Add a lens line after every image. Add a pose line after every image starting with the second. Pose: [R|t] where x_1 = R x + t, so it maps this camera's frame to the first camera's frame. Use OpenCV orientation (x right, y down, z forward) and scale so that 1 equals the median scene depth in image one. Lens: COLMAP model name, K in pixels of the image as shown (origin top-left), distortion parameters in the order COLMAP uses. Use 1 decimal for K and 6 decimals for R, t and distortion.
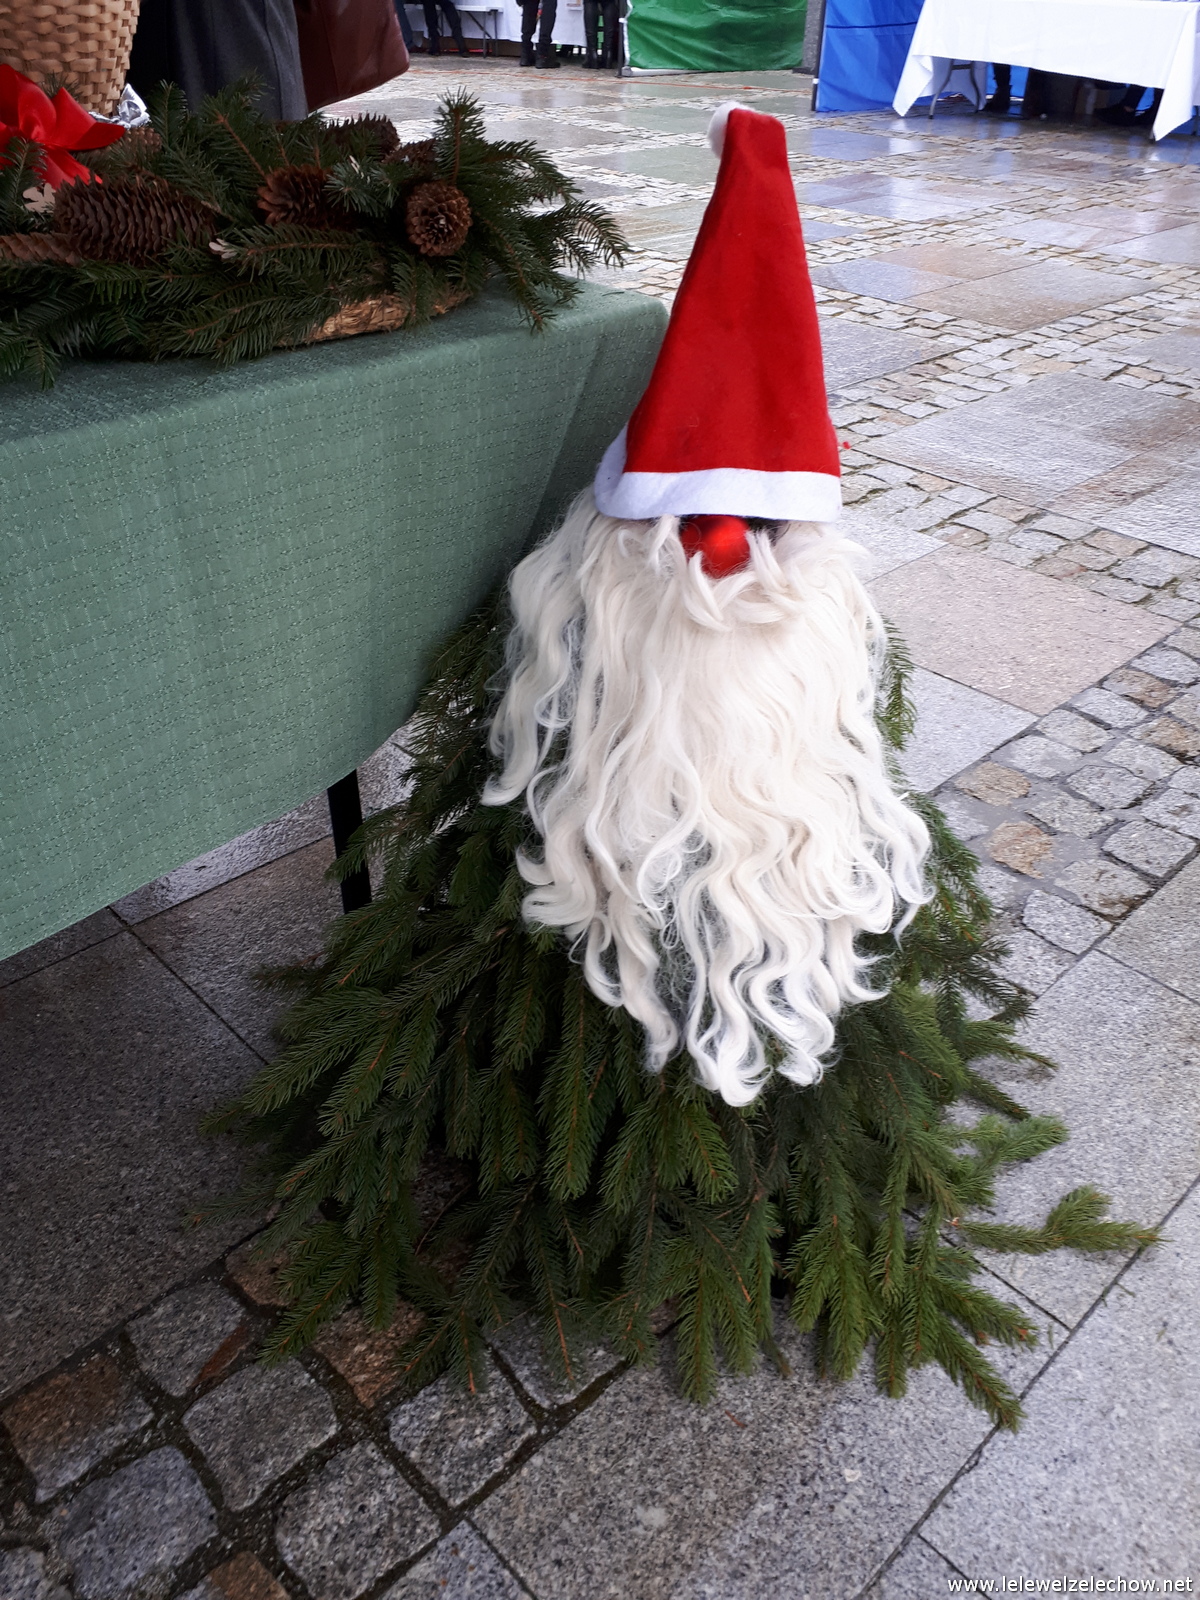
lens RADIAL K [[1258.6, 0, 607.0], [0, 1258.6, 797.6], [0, 0, 1]] dist [0.037910, -0.031445]
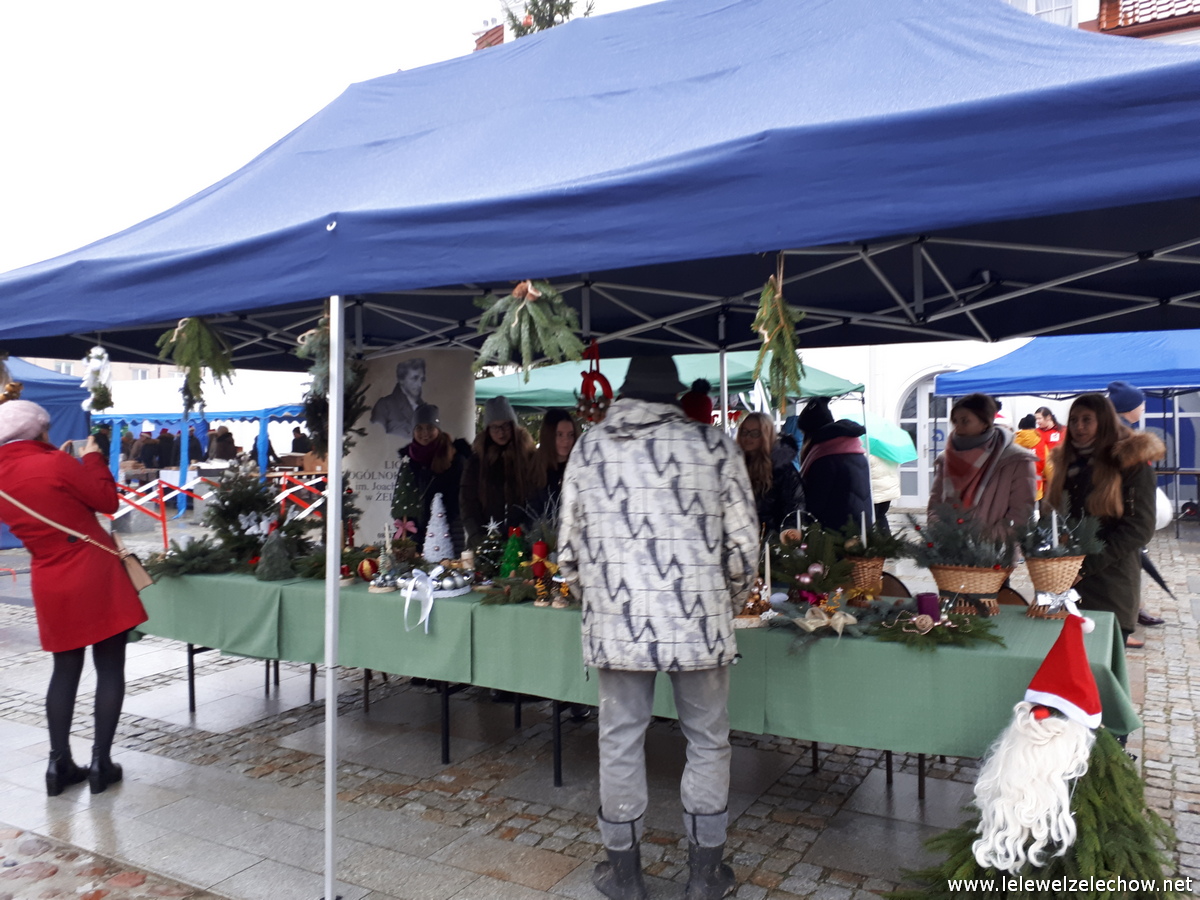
lens RADIAL K [[943.9, 0, 606.1], [0, 943.9, 444.6], [0, 0, 1]] dist [0.037910, -0.031445]
pose [[0.269340, -0.015704, -0.962917, 2.237322], [-0.525543, 0.835466, -0.160626, 0.226964], [0.807007, 0.549317, 0.216771, -0.967307]]
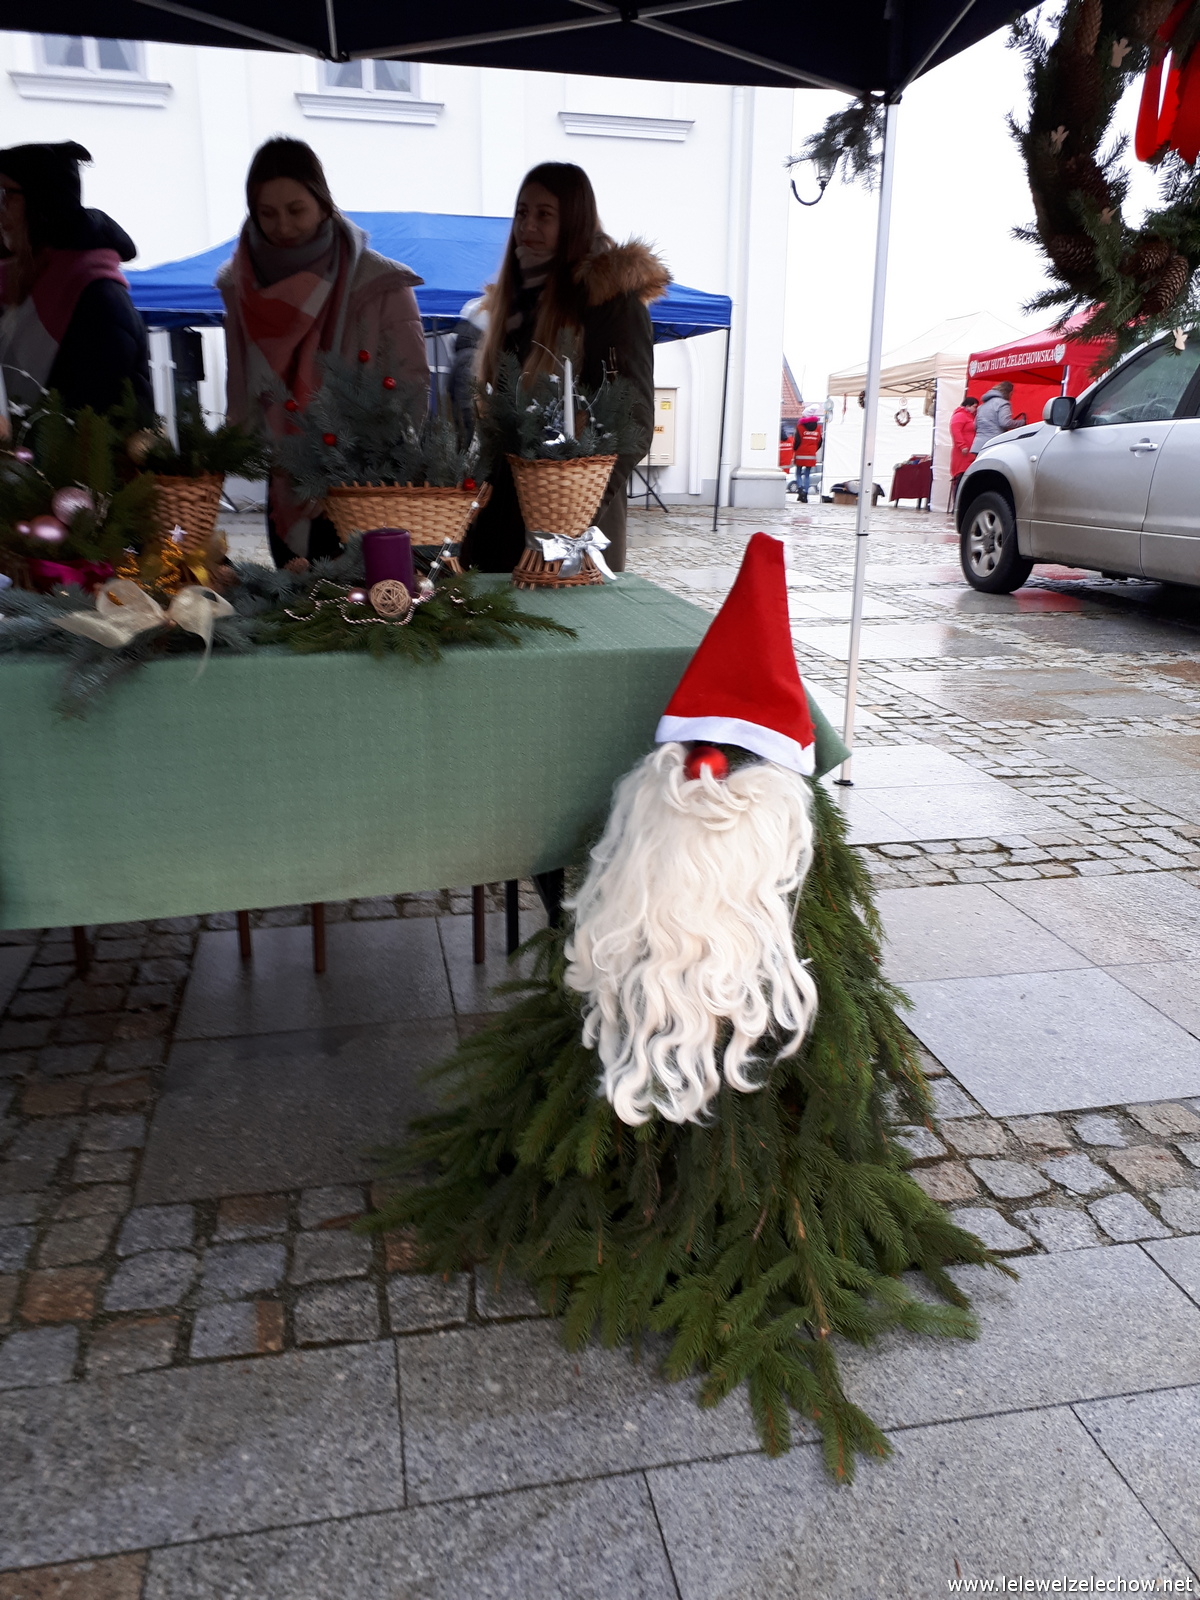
lens RADIAL K [[1258.6, 0, 612.1], [0, 1258.6, 807.5], [0, 0, 1]] dist [0.037910, -0.031445]
pose [[0.843023, 0.146005, -0.517682, 0.762264], [-0.298824, 0.927389, -0.225064, 0.226359], [0.447232, 0.344430, 0.825440, -0.342003]]
